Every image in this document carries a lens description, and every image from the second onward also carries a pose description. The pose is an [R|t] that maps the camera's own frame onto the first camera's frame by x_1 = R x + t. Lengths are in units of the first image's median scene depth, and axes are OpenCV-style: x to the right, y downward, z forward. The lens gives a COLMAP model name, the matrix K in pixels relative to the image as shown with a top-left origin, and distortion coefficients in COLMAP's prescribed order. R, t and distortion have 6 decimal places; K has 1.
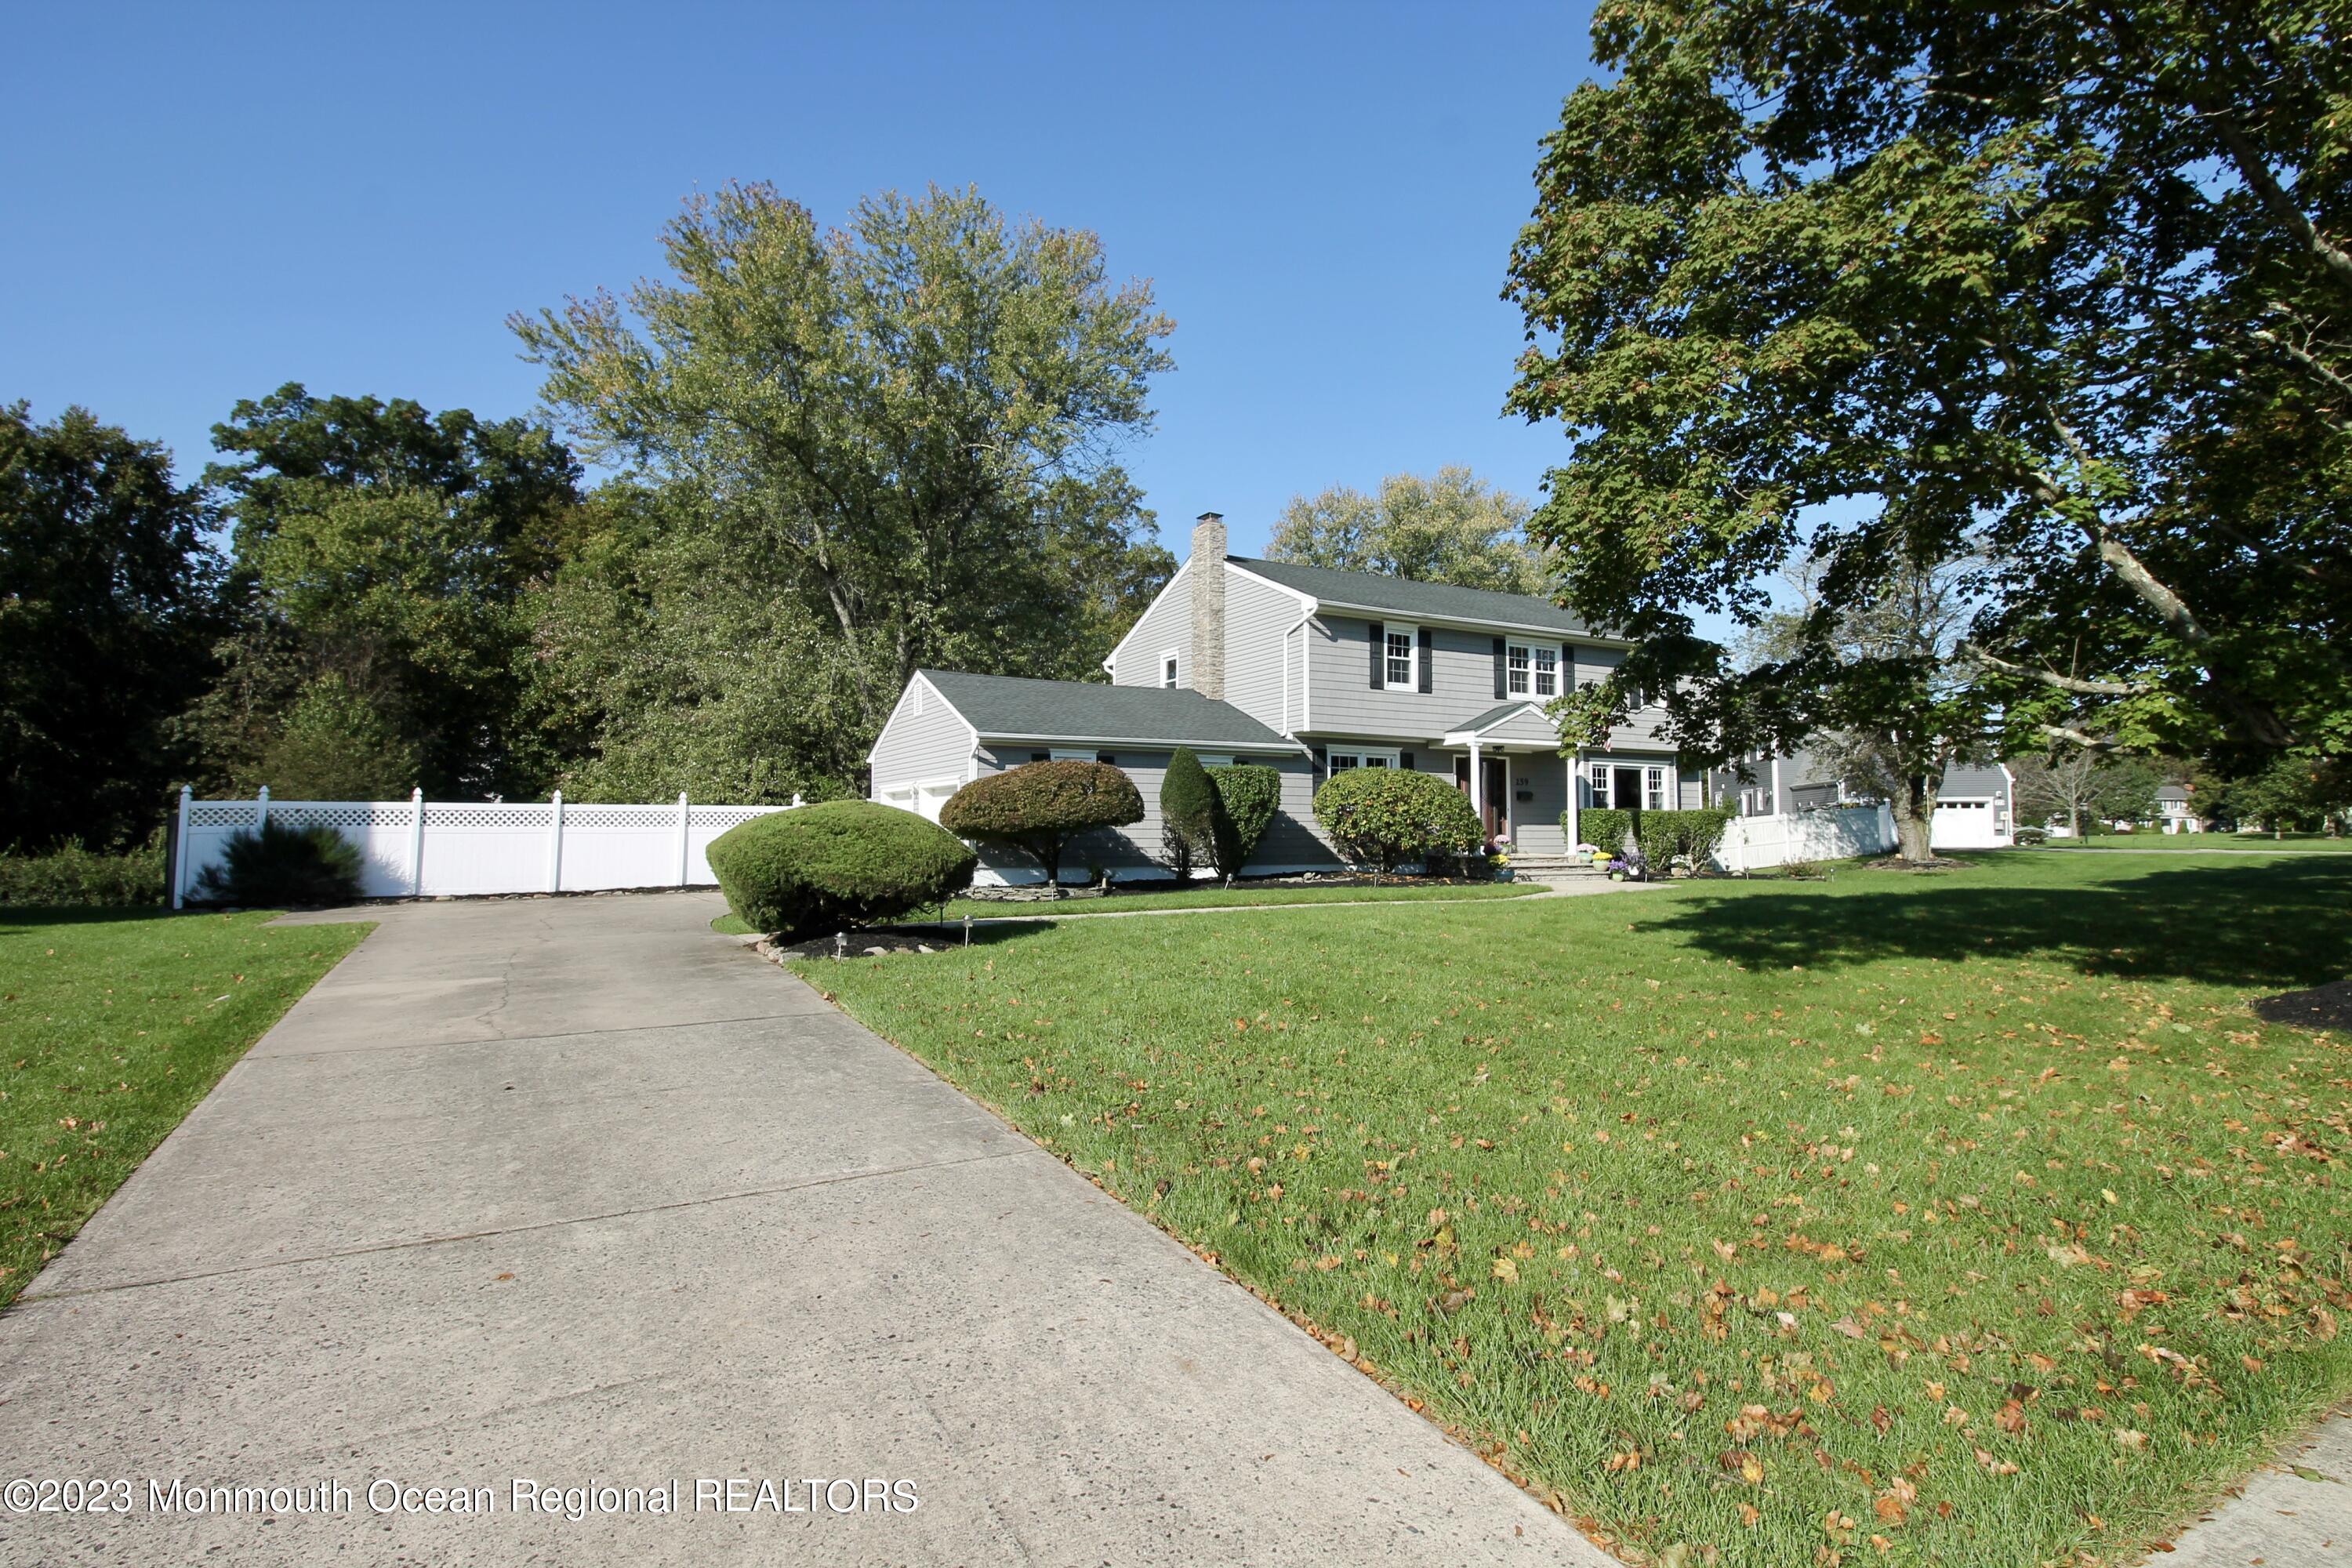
lens RADIAL K [[1114.3, 0, 1197.5], [0, 1114.3, 779.8], [0, 0, 1]] dist [-0.000675, -0.000145]
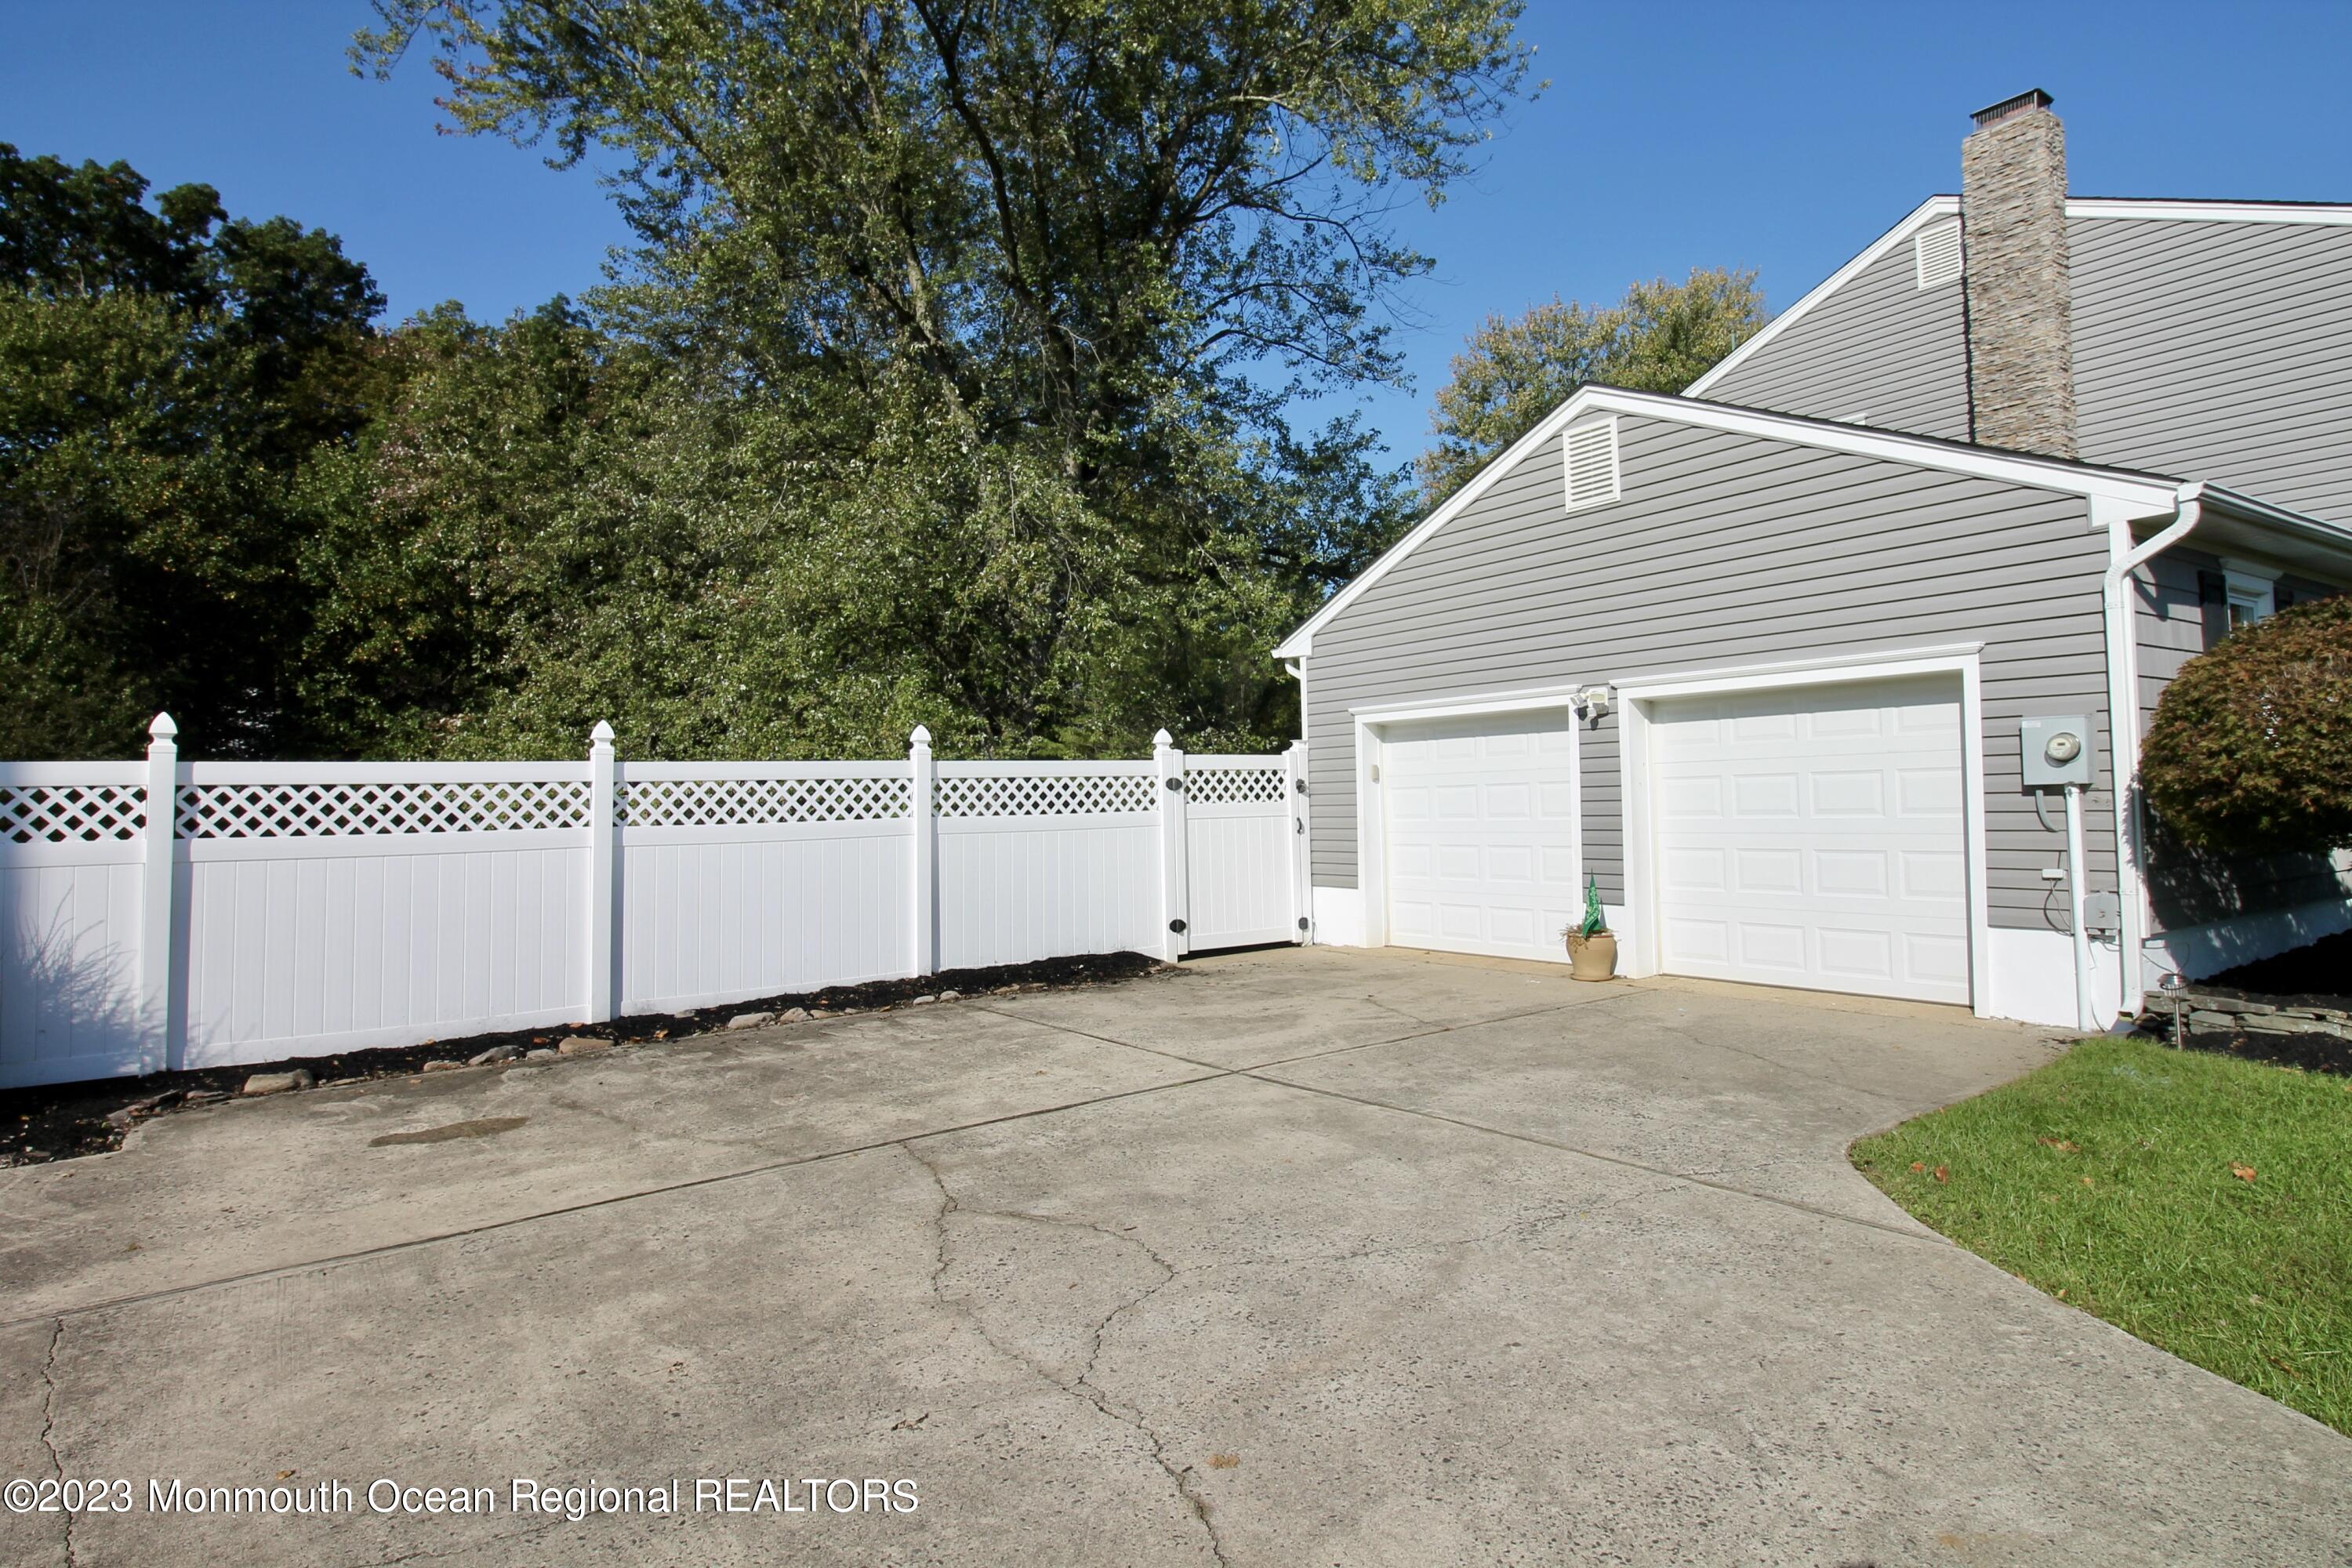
lens RADIAL K [[1154.4, 0, 1175.3], [0, 1154.4, 781.4], [0, 0, 1]] dist [-0.022233, 0.000230]
pose [[0.991813, -0.019079, 0.126267, -0.202752], [0.015108, 0.999363, 0.032339, 0.008773], [-0.126804, -0.030166, 0.991469, 0.286596]]
